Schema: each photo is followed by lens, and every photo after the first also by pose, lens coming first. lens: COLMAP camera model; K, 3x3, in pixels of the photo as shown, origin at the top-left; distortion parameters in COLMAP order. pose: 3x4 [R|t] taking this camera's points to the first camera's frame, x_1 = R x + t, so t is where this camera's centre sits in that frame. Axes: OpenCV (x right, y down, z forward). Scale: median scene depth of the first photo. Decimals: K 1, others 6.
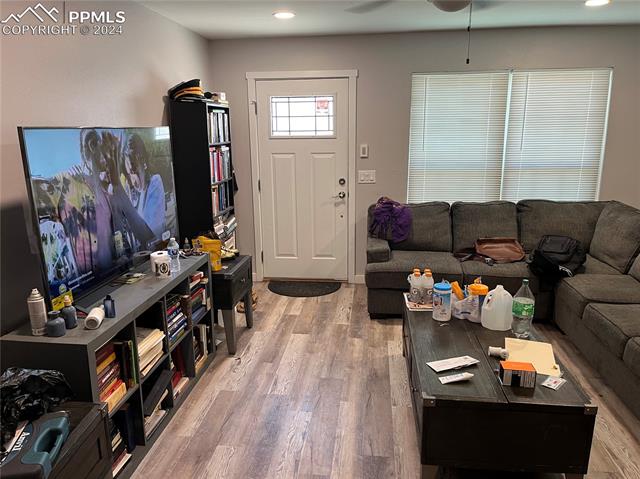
lens RADIAL K [[485.0, 0, 317.5], [0, 485.0, 241.8], [0, 0, 1]] dist [0.081782, -0.103715]
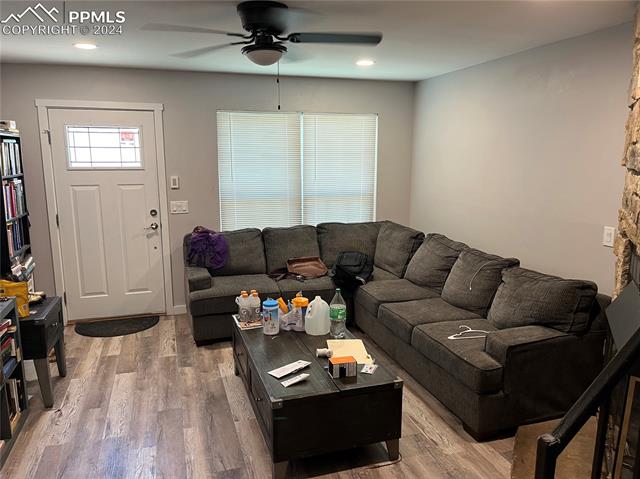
lens RADIAL K [[485.0, 0, 317.5], [0, 485.0, 241.8], [0, 0, 1]] dist [0.081782, -0.103715]
pose [[0.911703, -0.062547, 0.406061, -0.063815], [0.086305, 0.995448, -0.040442, 0.004488], [-0.401683, 0.071916, 0.912951, -0.046844]]
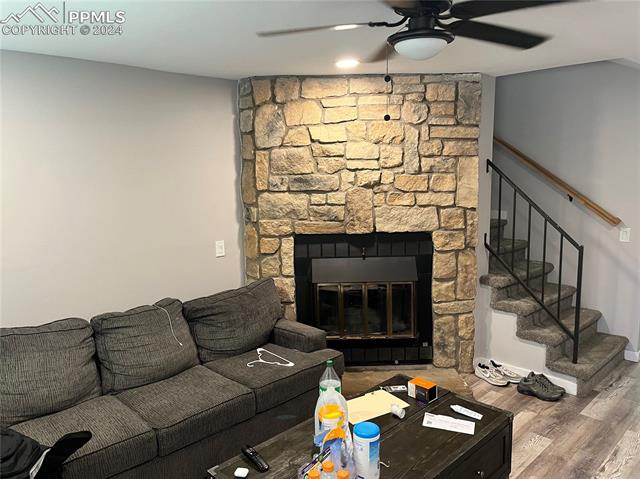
lens RADIAL K [[485.0, 0, 317.5], [0, 485.0, 241.8], [0, 0, 1]] dist [0.081782, -0.103715]
pose [[-0.764813, -0.066141, 0.640848, -0.091845], [0.182663, 0.931636, 0.314149, -0.433166], [-0.617815, 0.357324, -0.700445, 1.647047]]
